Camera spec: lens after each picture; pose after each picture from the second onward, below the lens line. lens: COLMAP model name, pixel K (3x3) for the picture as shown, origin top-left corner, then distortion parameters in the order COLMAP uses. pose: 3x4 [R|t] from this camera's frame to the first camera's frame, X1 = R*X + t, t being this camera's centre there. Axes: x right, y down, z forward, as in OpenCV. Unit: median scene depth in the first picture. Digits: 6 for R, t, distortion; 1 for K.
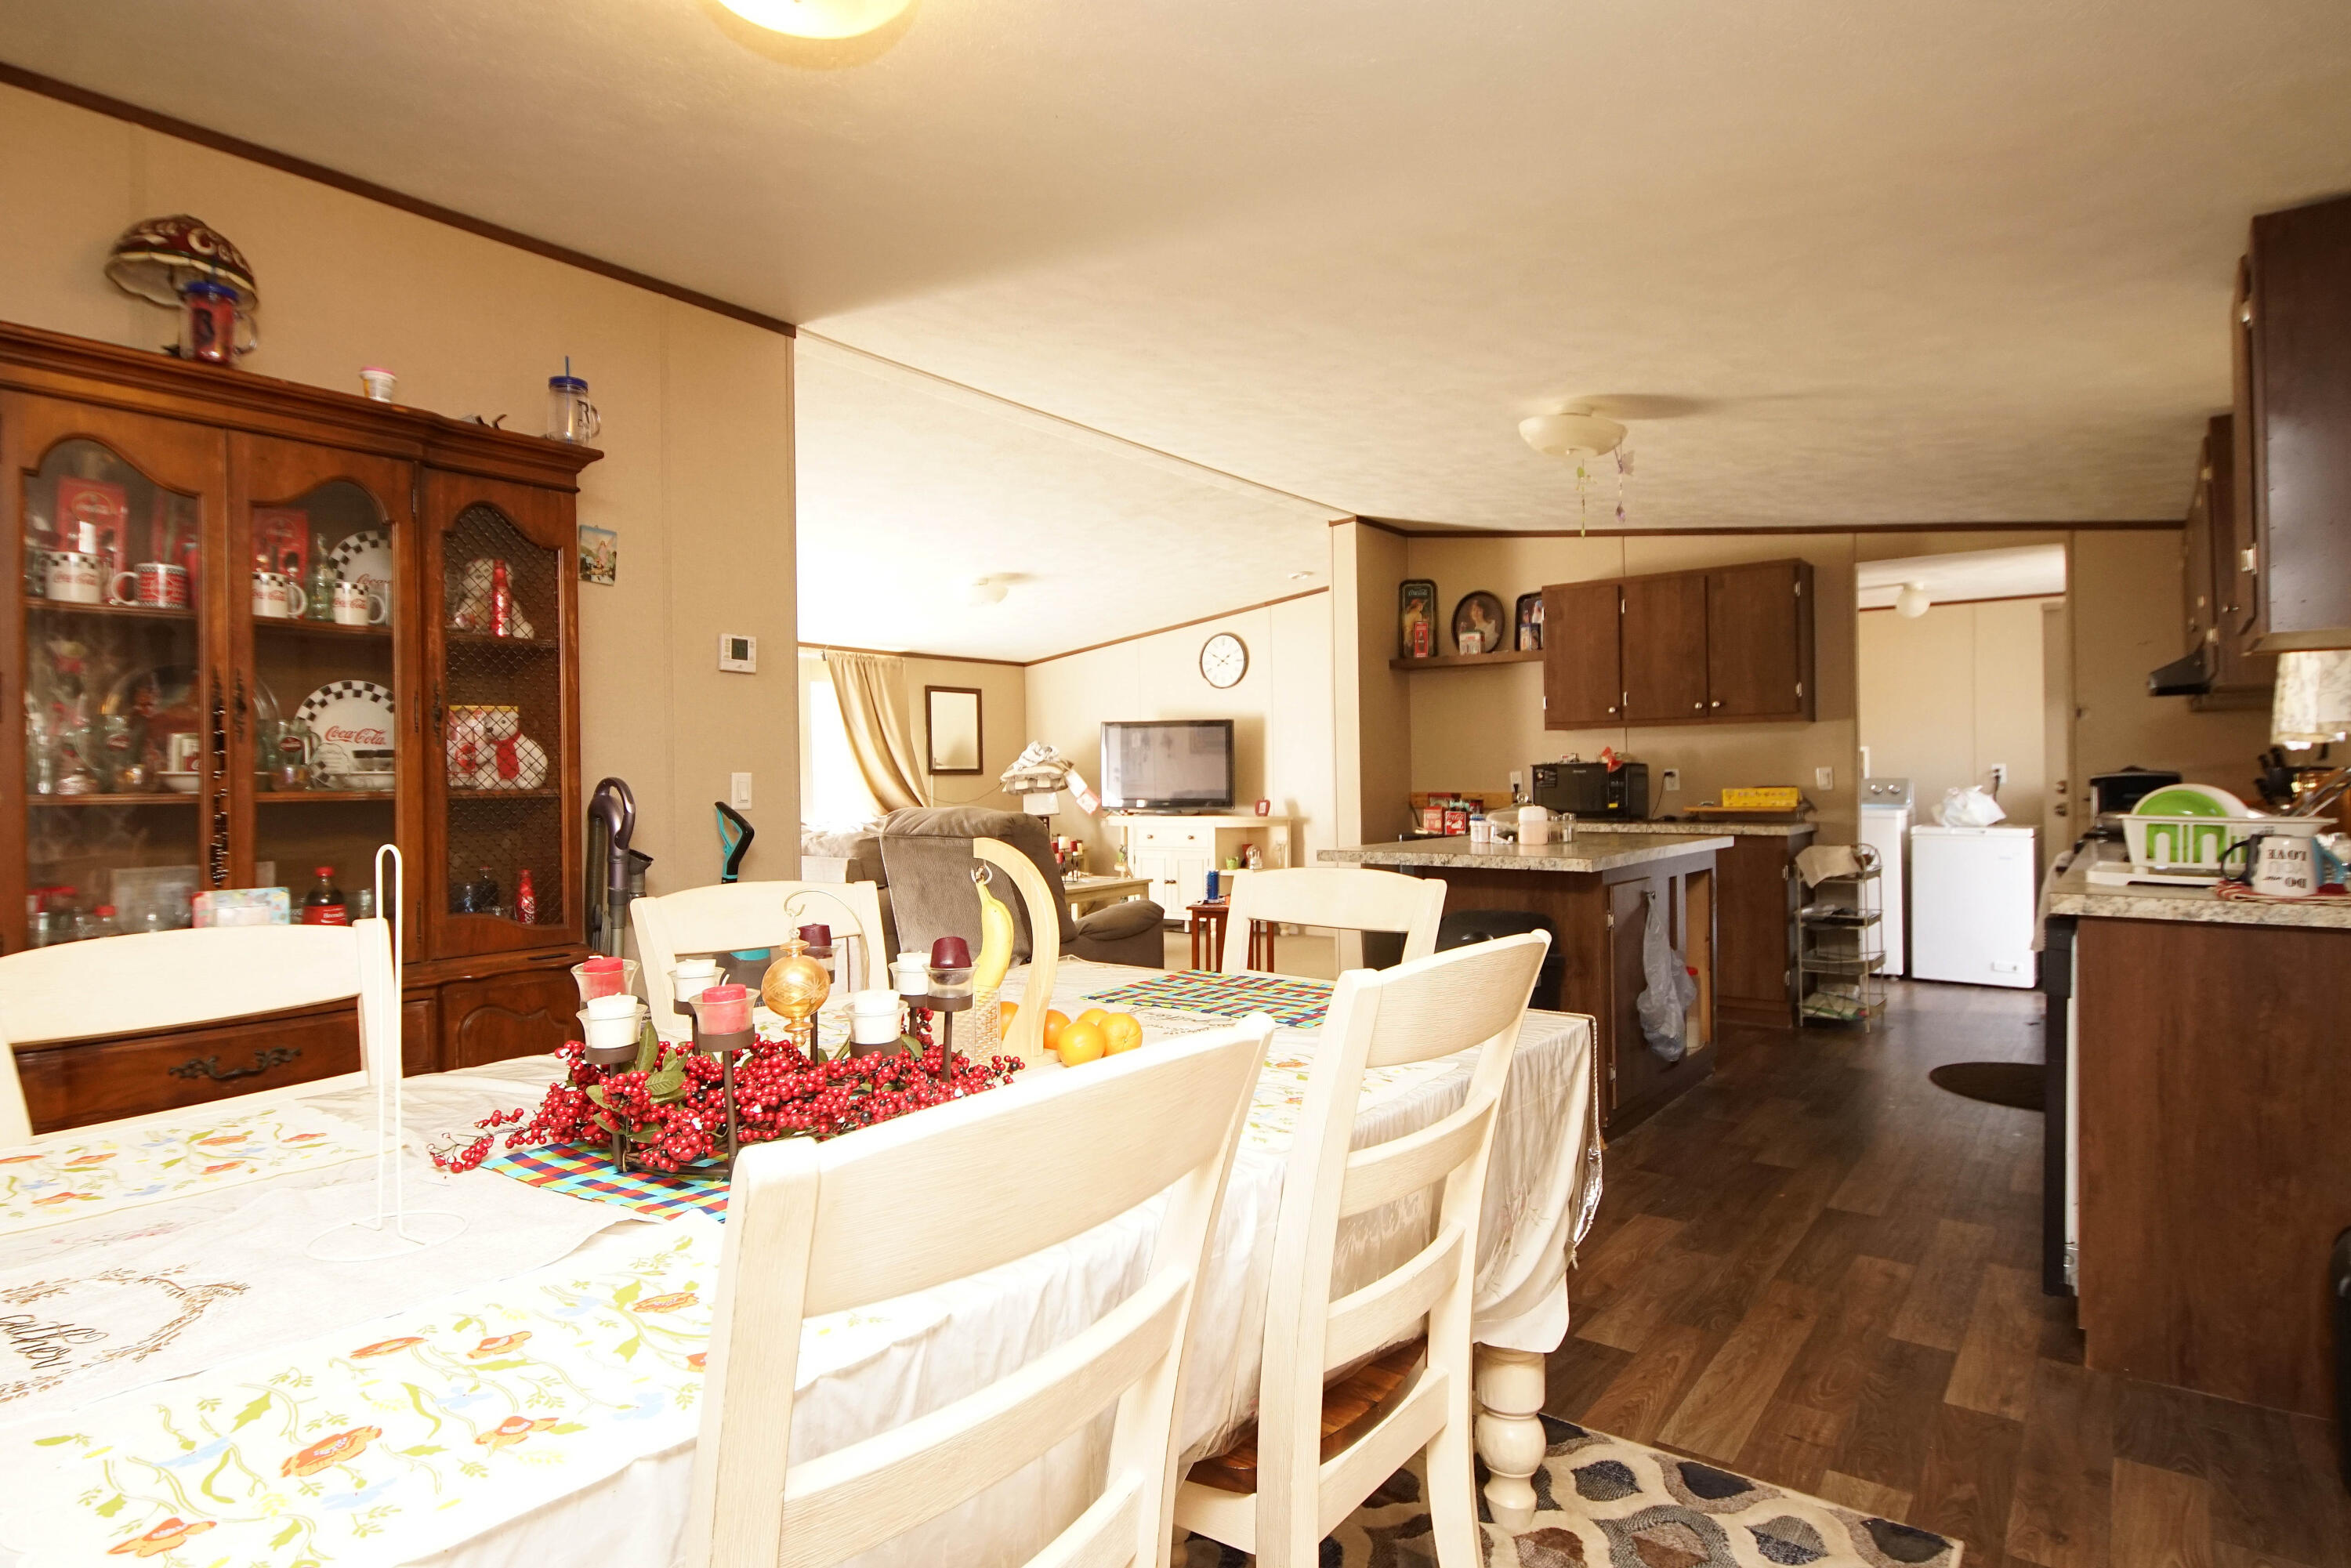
lens RADIAL K [[1262.8, 0, 1148.1], [0, 1262.8, 777.9], [0, 0, 1]] dist [0.033117, -0.029435]
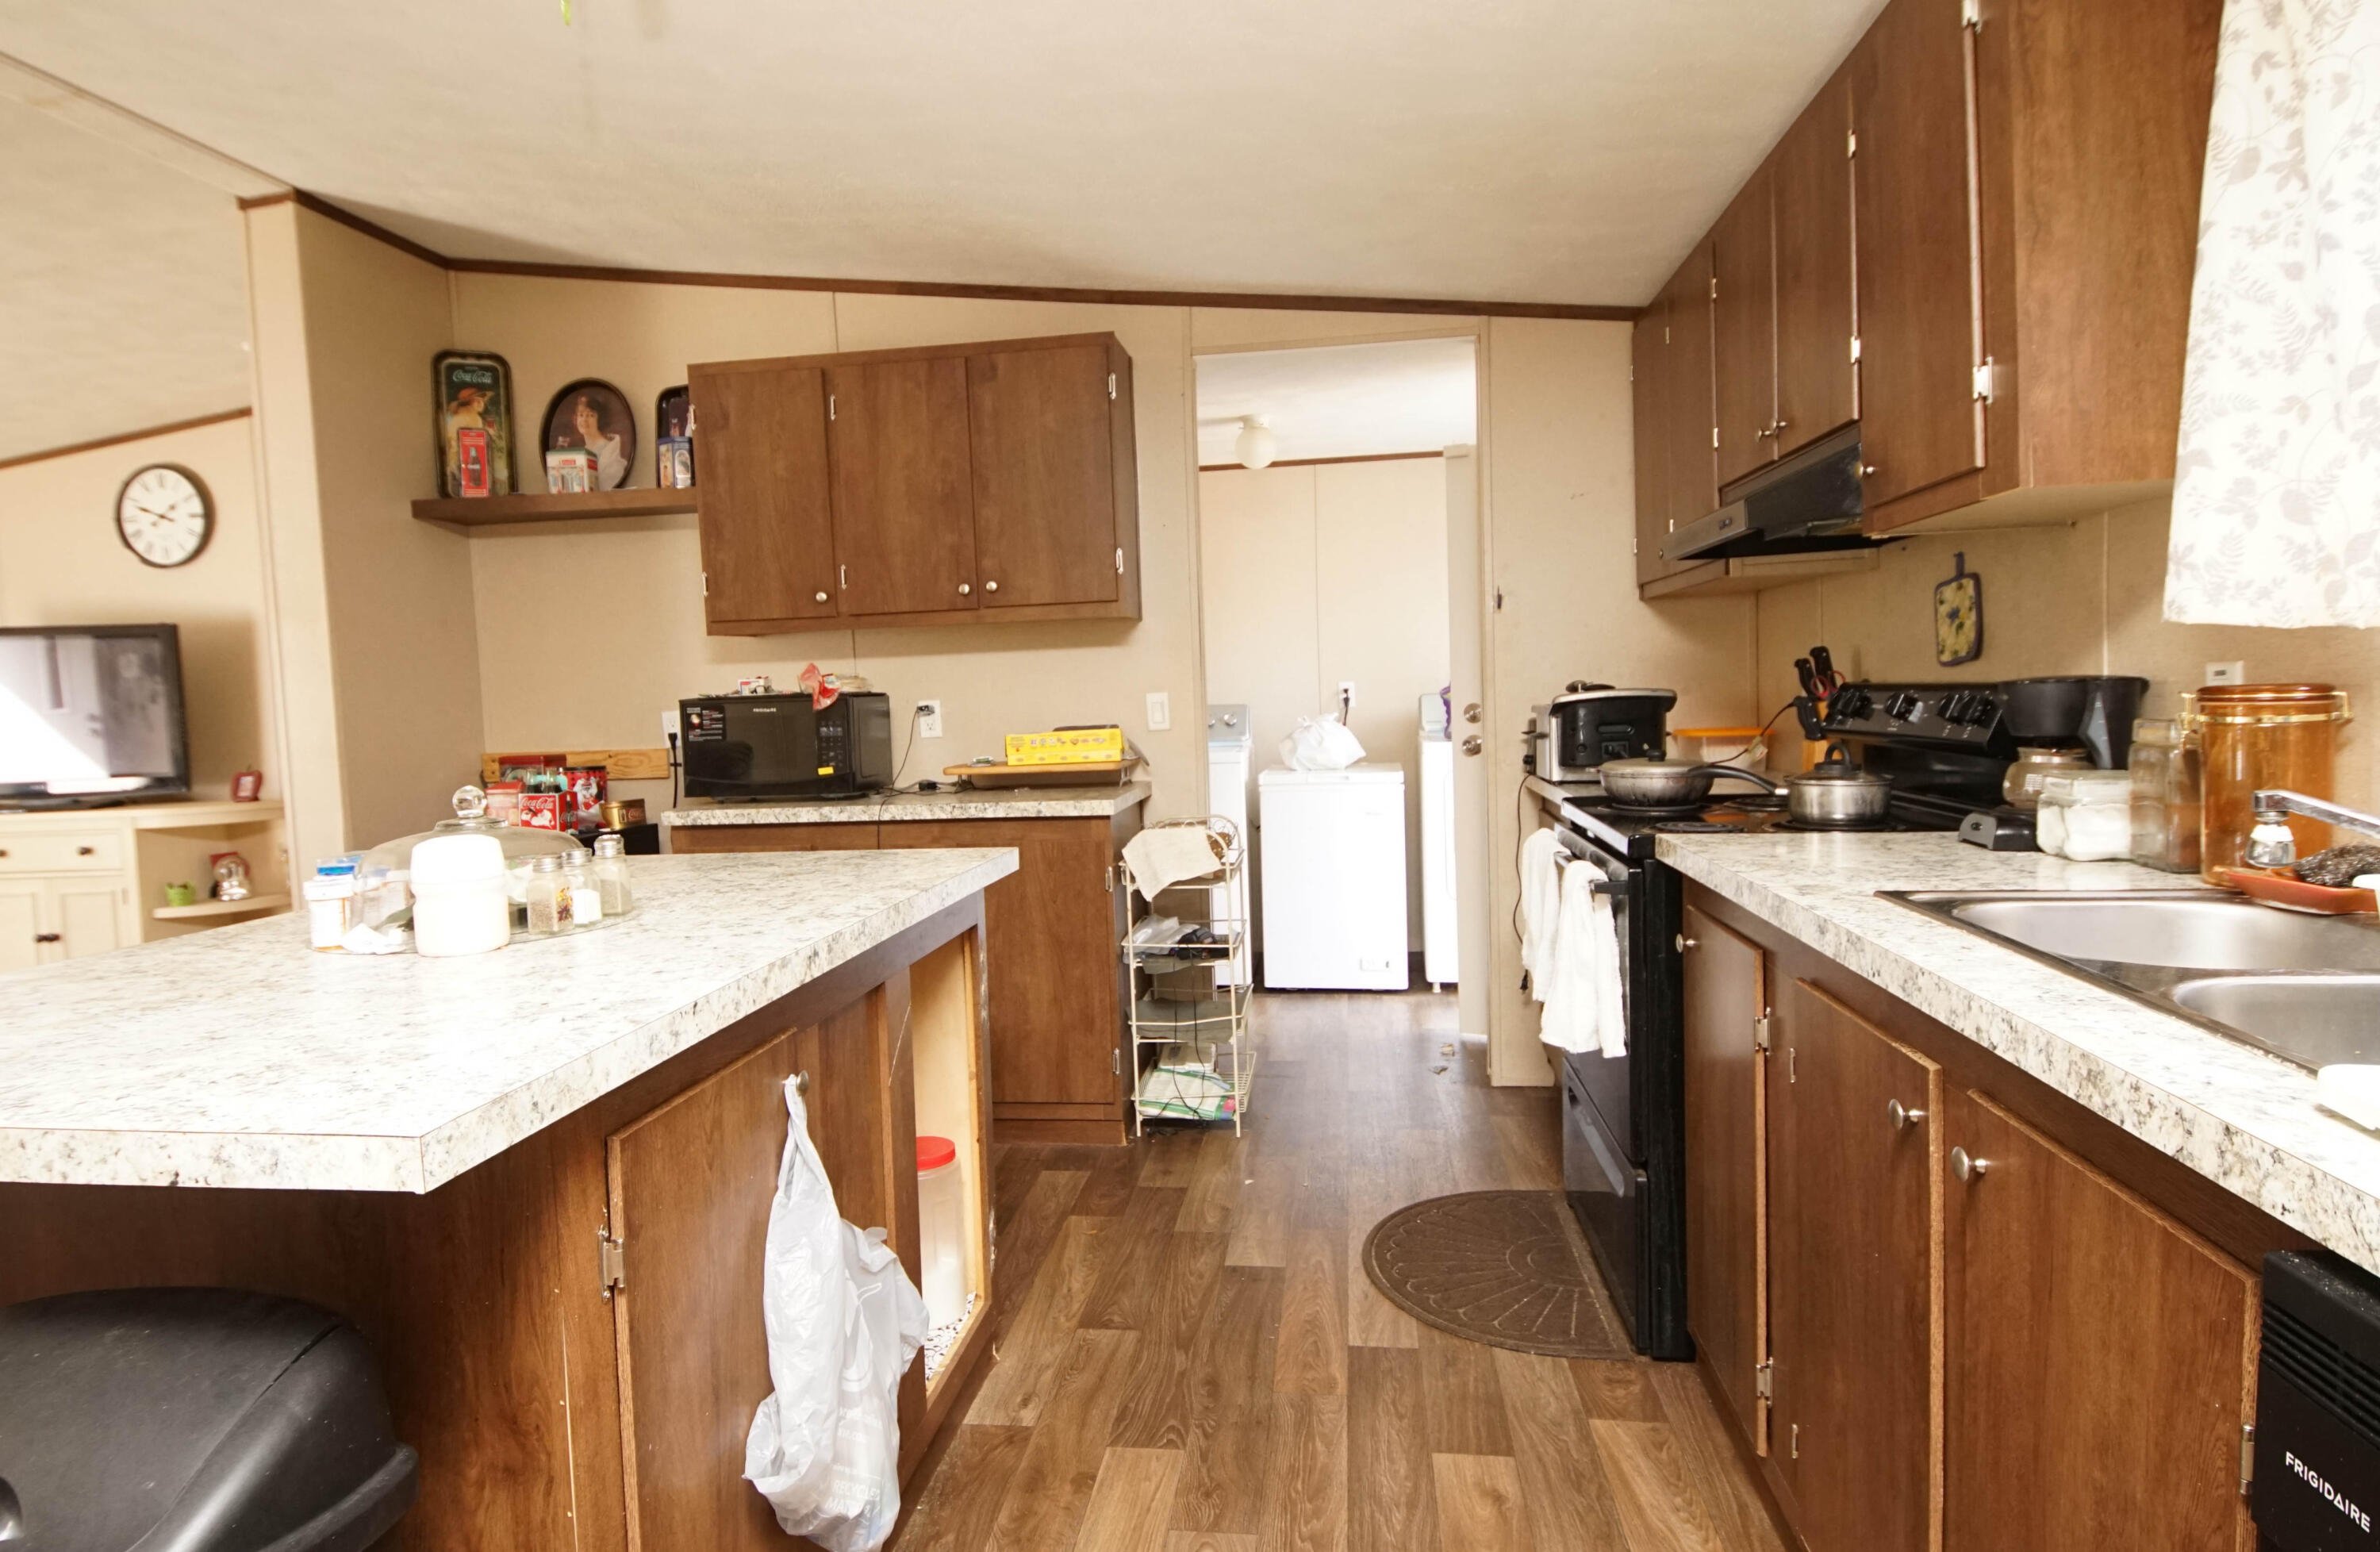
lens RADIAL K [[1376.8, 0, 1147.6], [0, 1376.8, 726.0], [0, 0, 1]] dist [0.021456, -0.008513]
pose [[0.869990, -0.034770, 0.491843, 0.174153], [0.027506, 0.999380, 0.021996, -0.006030], [-0.492302, -0.005607, 0.870406, 0.368280]]
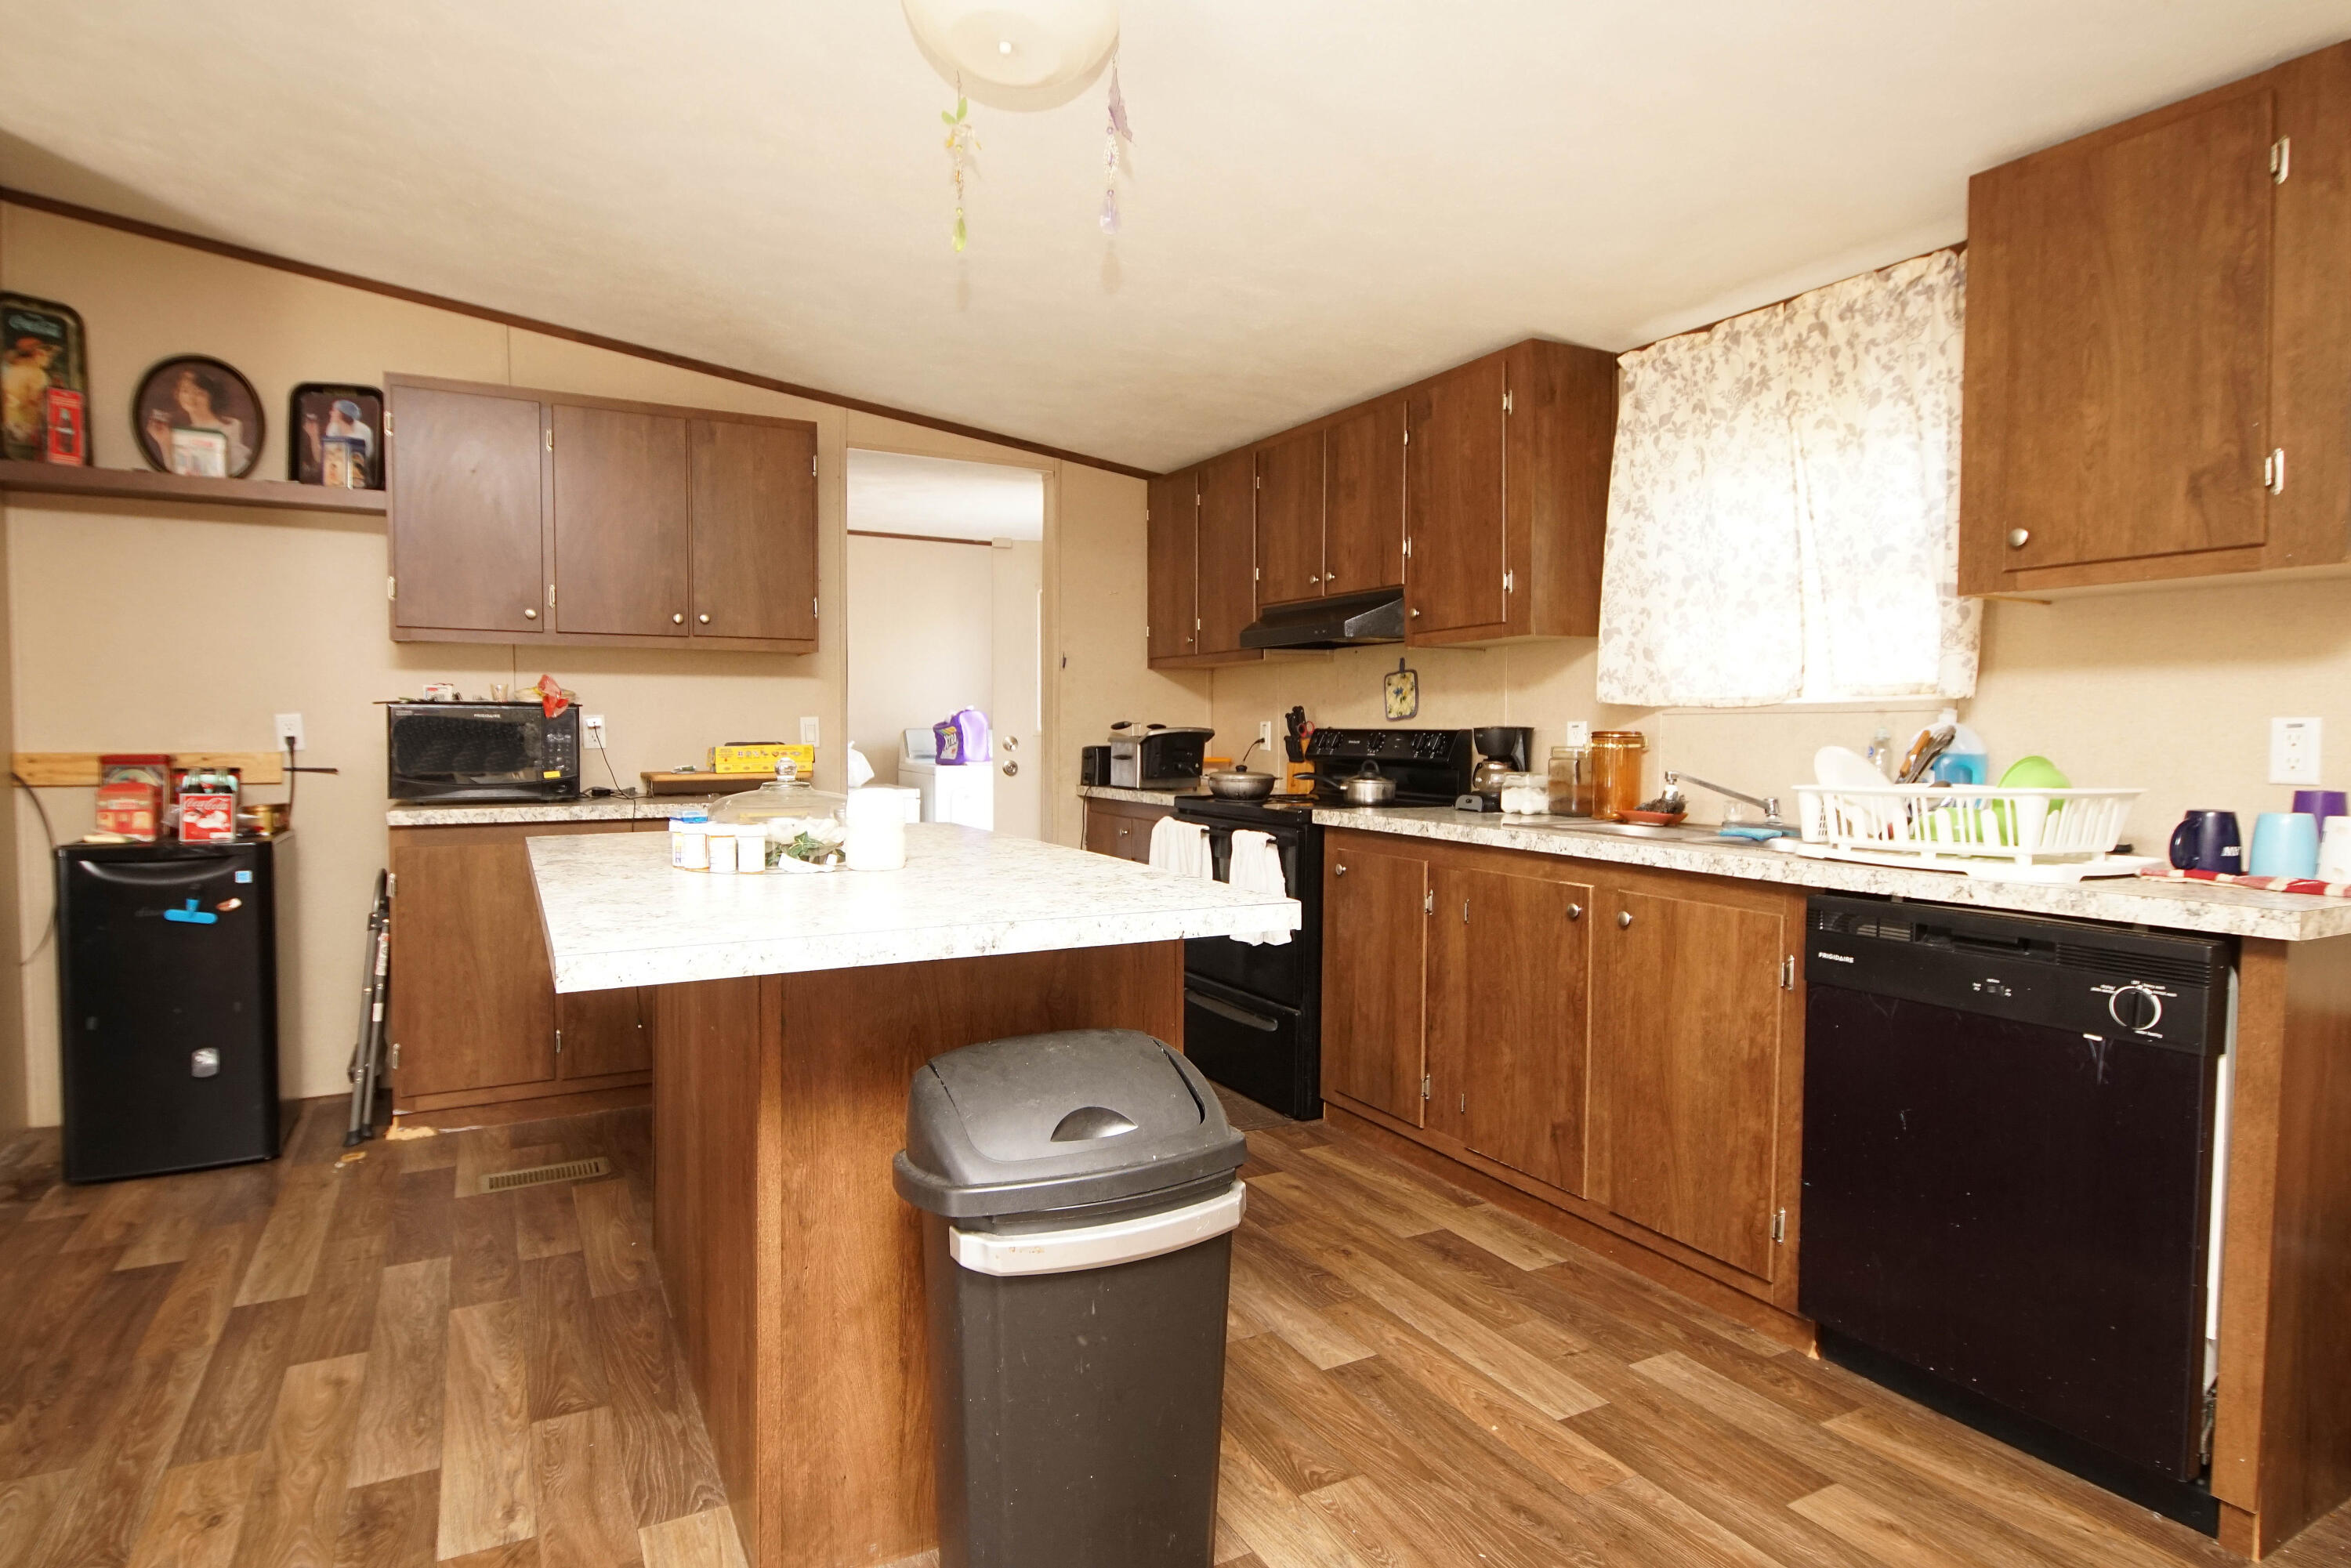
lens RADIAL K [[1262.8, 0, 1165.5], [0, 1262.8, 766.0], [0, 0, 1]] dist [0.033117, -0.029435]
pose [[0.400681, -0.017085, 0.916058, -0.053605], [-0.009740, 0.999690, 0.022905, 0.001189], [-0.916166, -0.018099, 0.400390, 0.440344]]
